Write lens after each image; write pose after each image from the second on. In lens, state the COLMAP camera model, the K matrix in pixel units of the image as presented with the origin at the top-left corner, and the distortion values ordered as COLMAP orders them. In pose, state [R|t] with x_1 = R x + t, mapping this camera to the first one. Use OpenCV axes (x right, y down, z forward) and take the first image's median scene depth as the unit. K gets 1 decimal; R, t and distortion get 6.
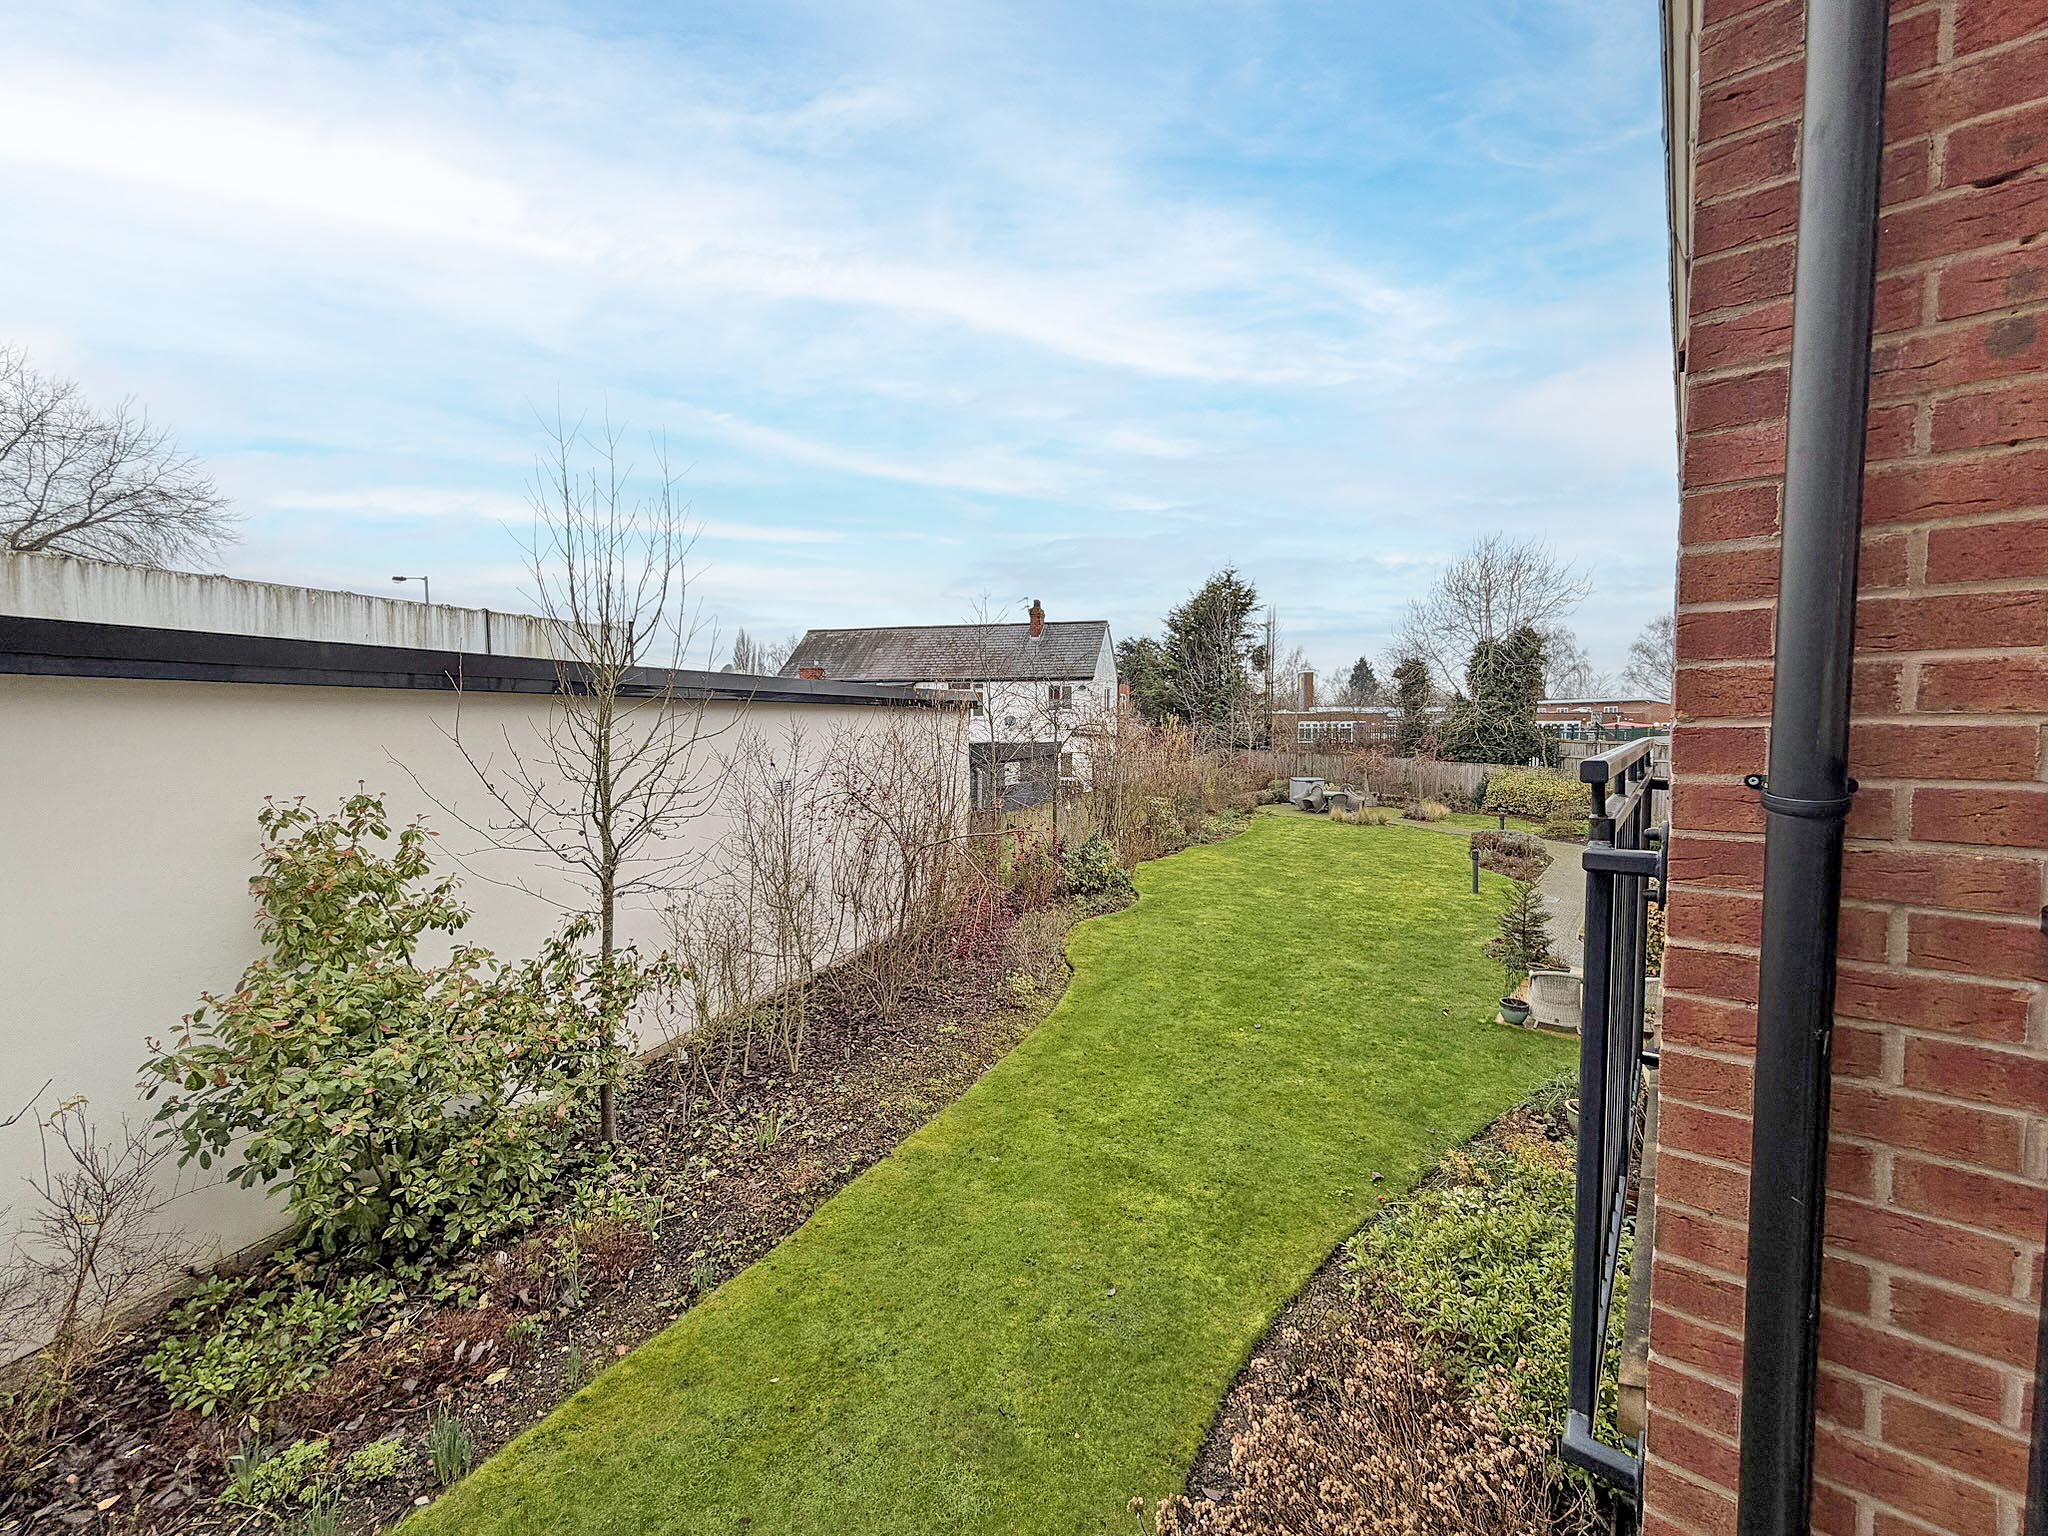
lens RADIAL K [[817.5, 0, 1024.0], [0, 817.5, 768.0], [0, 0, 1]] dist [-0.000117, -0.000005]
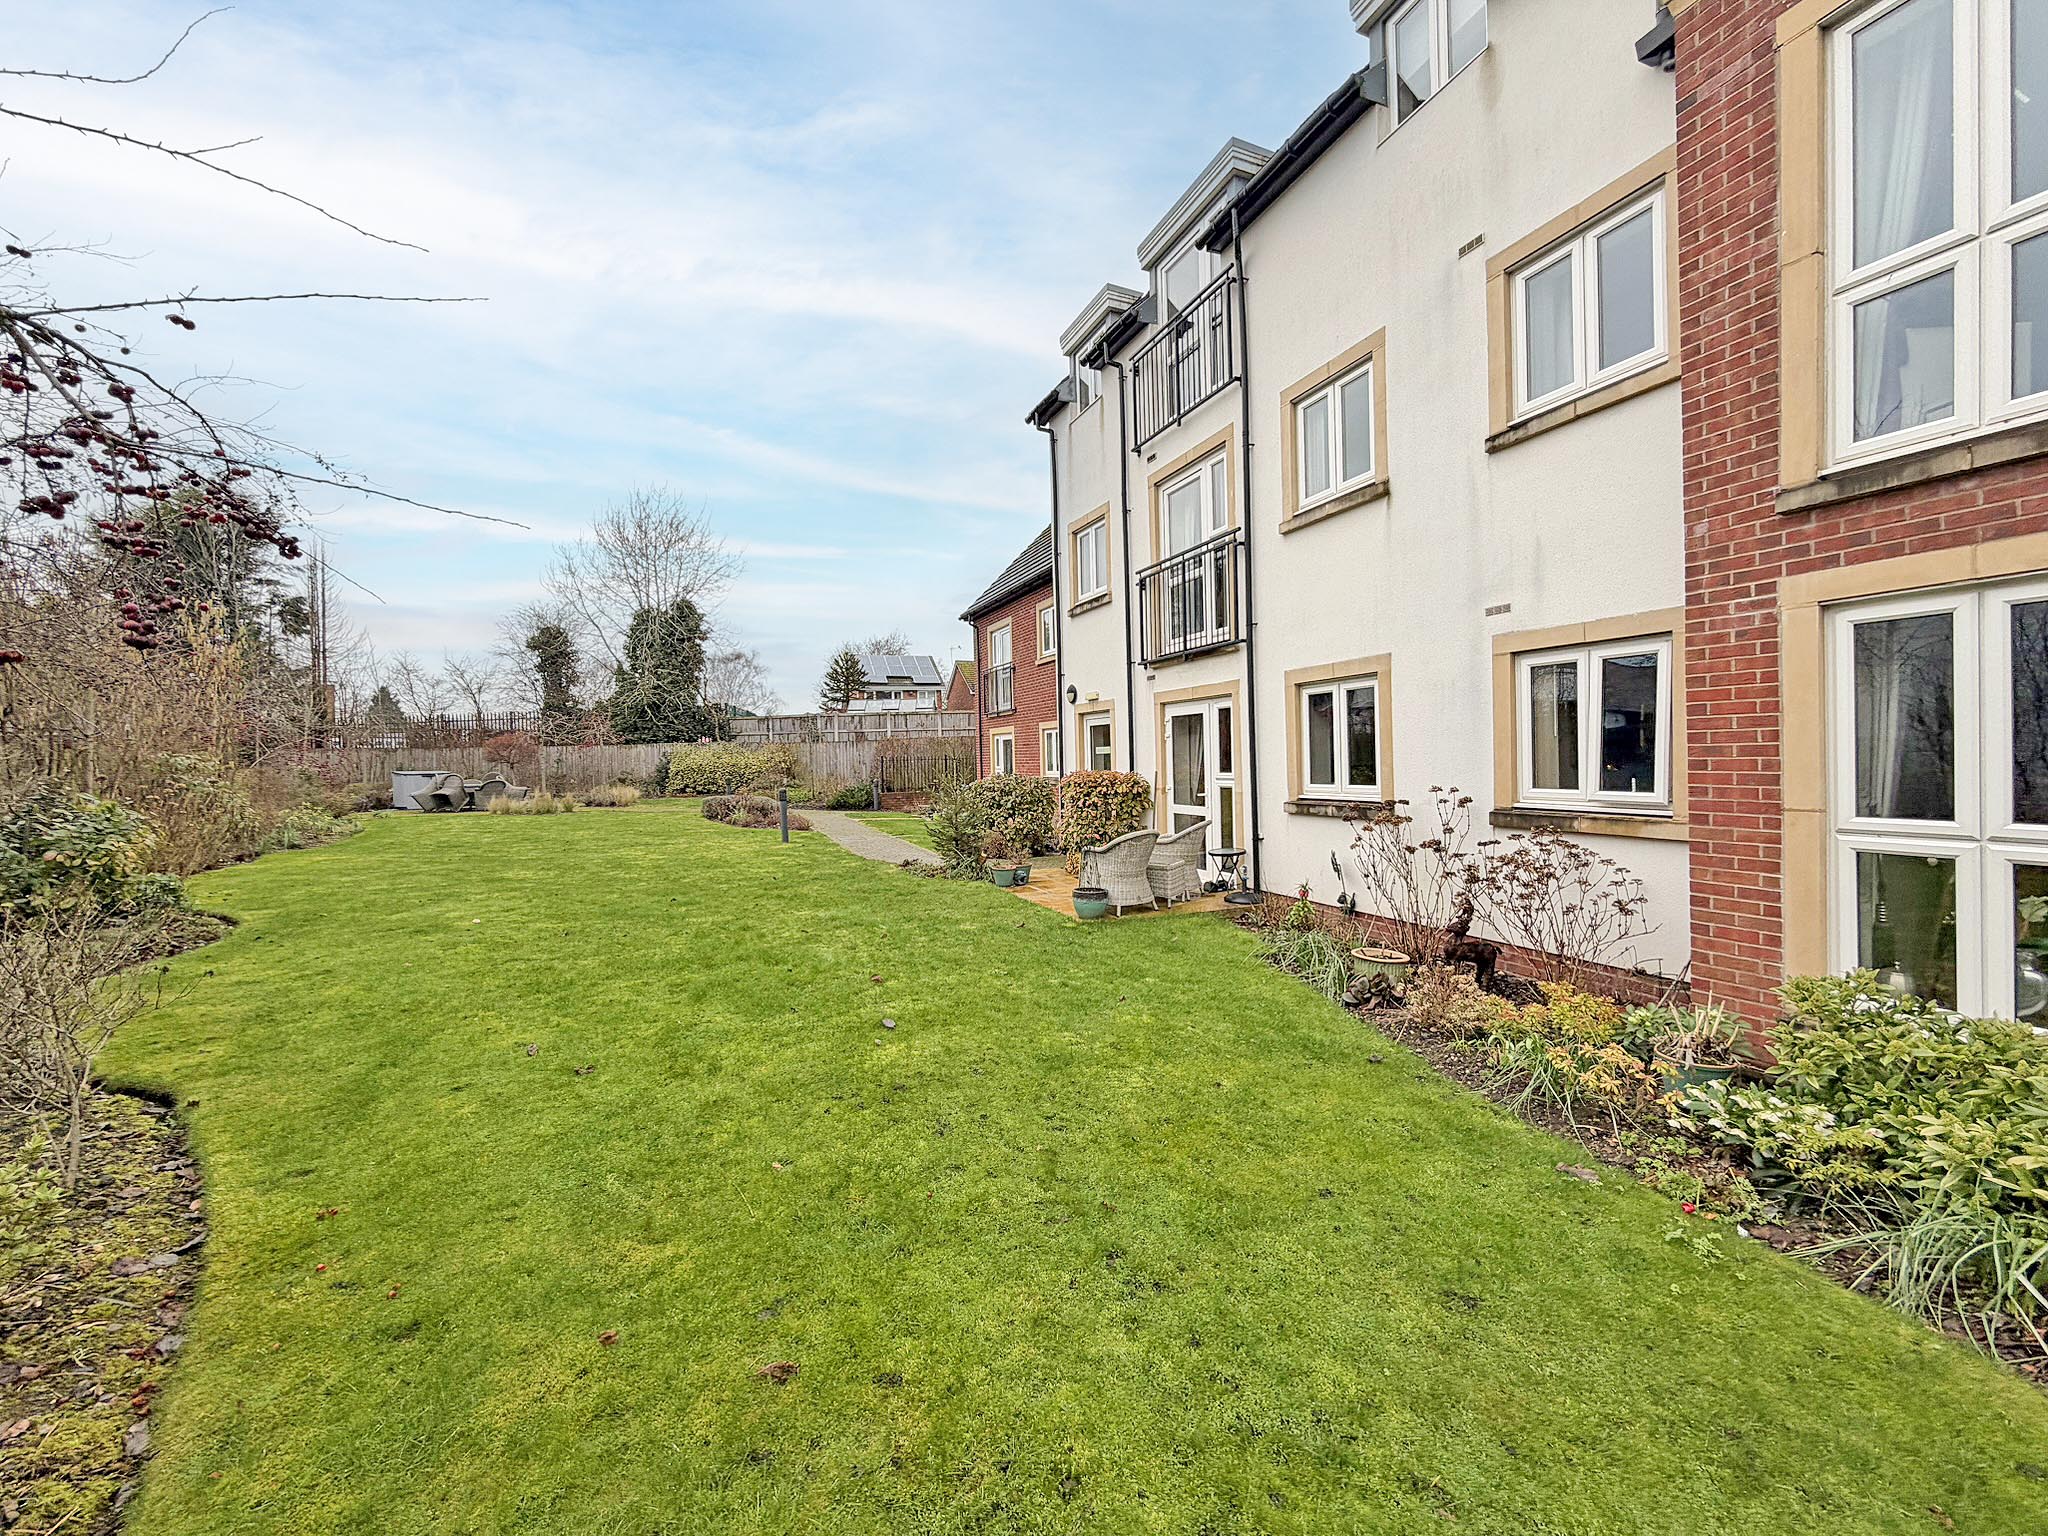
lens RADIAL K [[811.8, 0, 1024.0], [0, 811.8, 768.0], [0, 0, 1]] dist [-0.000561, -0.000033]
pose [[0.479658, -0.019780, 0.877233, -0.017367], [0.071614, 0.997293, -0.016671, 0.065473], [-0.874528, 0.070818, 0.479776, 0.244645]]
